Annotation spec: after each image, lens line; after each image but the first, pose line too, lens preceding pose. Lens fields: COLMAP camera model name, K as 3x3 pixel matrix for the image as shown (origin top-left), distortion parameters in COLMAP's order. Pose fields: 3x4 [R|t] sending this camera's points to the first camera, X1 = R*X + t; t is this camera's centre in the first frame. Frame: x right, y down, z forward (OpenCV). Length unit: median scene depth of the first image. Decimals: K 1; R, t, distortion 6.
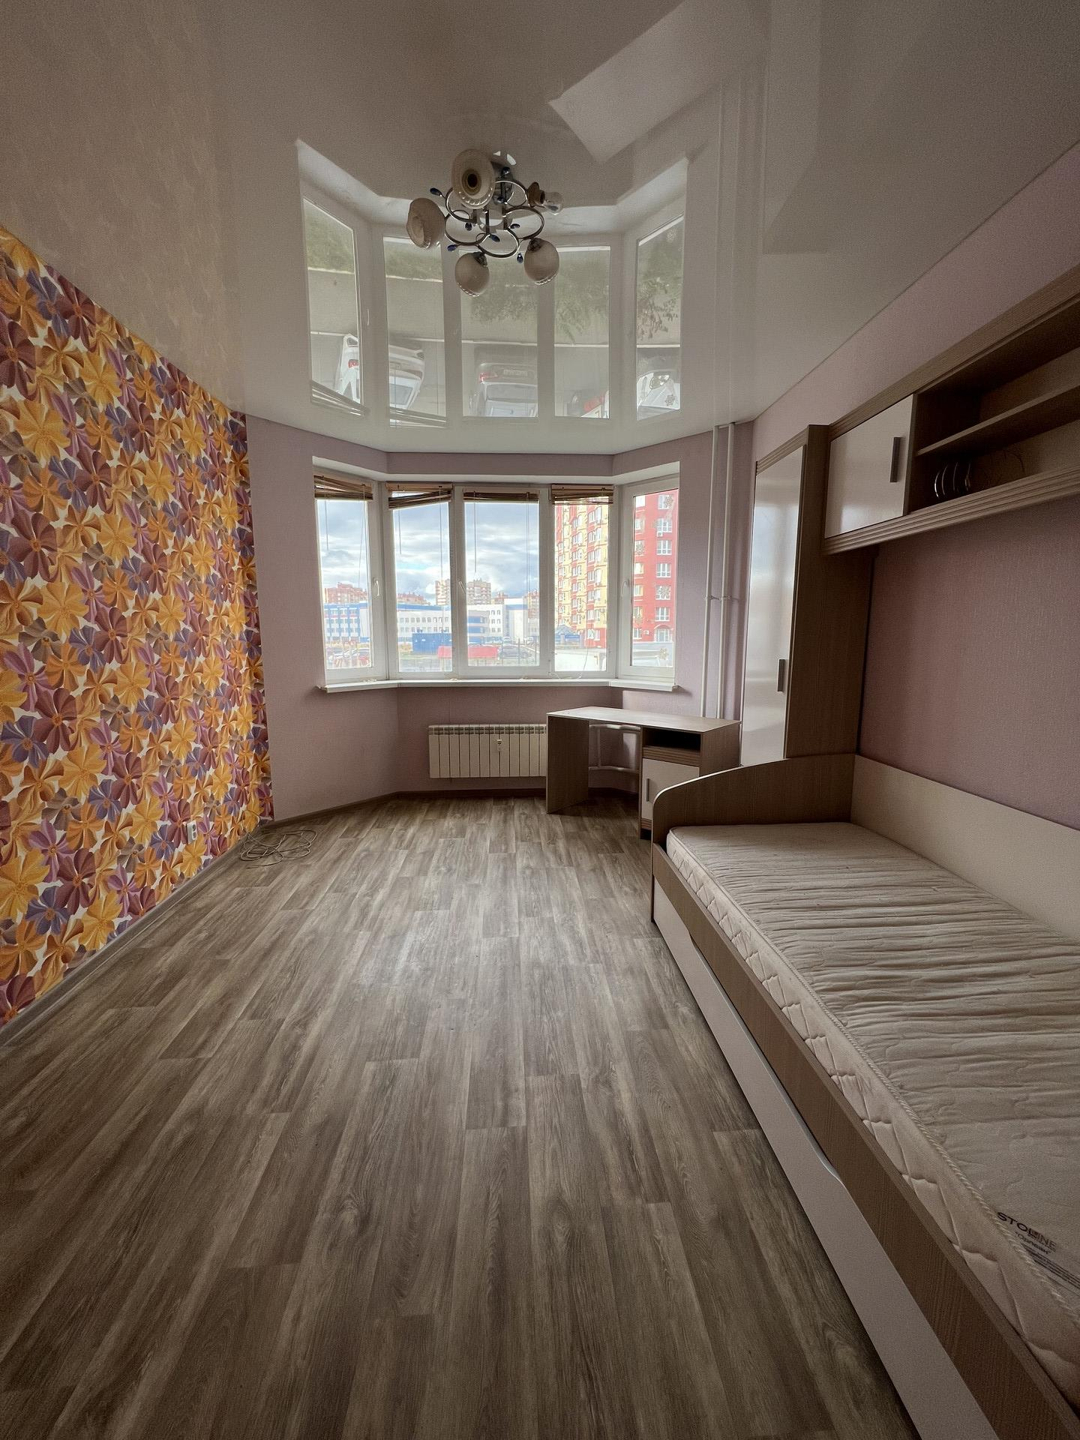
lens RADIAL K [[581.0, 0, 540.0], [0, 581.0, 720.0], [0, 0, 1]] dist [-0.000050, 0.000564]
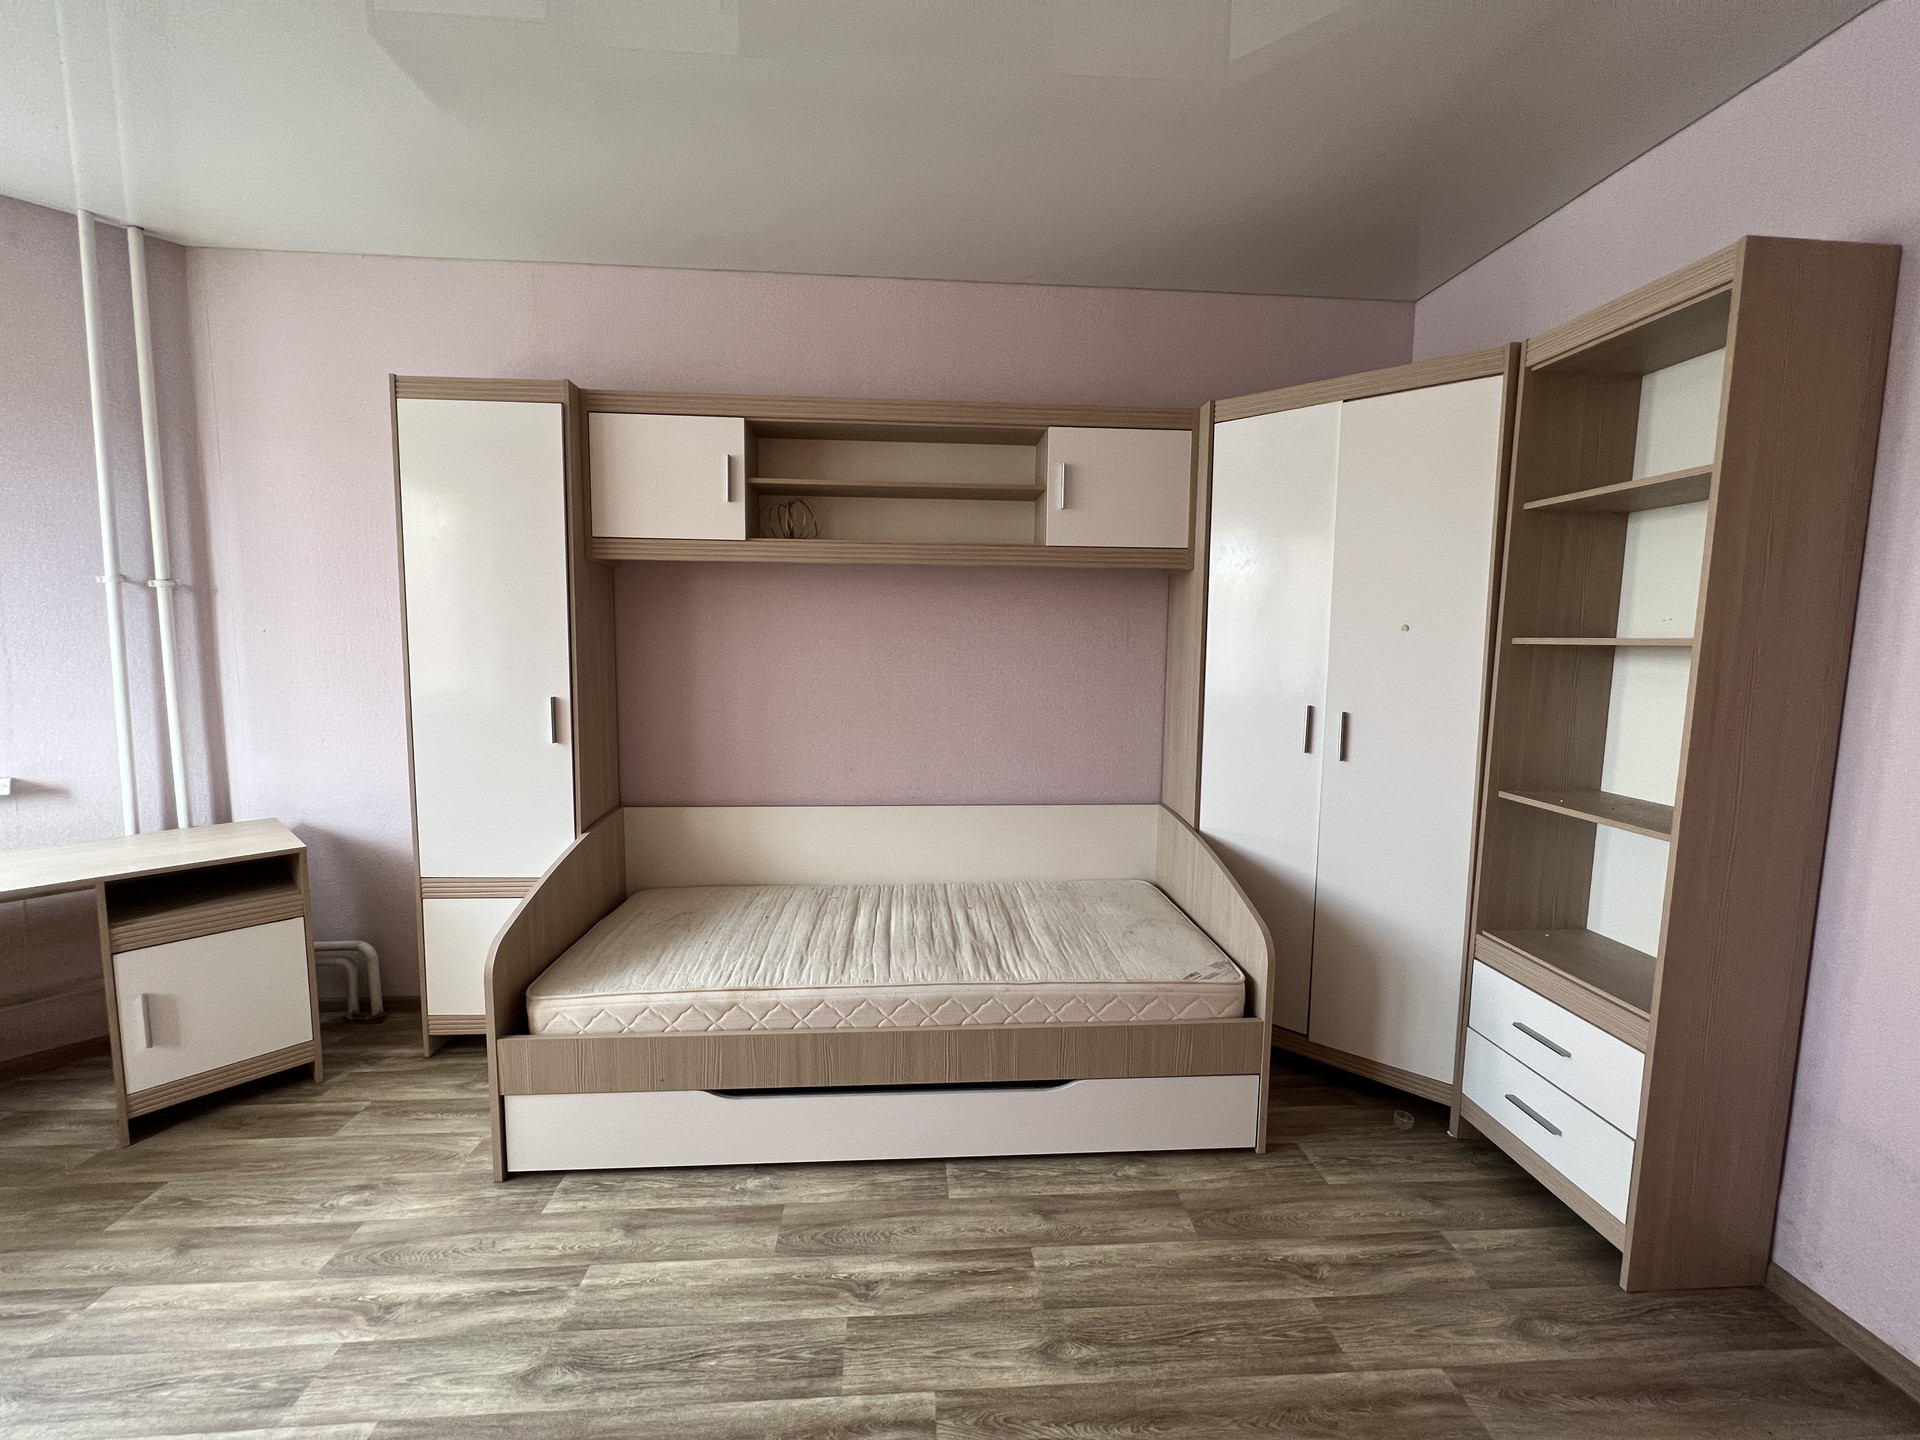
lens RADIAL K [[774.7, 0, 960.0], [0, 774.7, 720.0], [0, 0, 1]] dist [-0.000050, 0.000564]
pose [[-0.017698, -0.096038, 0.995220, -0.706838], [0.134994, 0.986033, 0.097552, -0.138556], [-0.990688, 0.136075, -0.004487, 0.714612]]
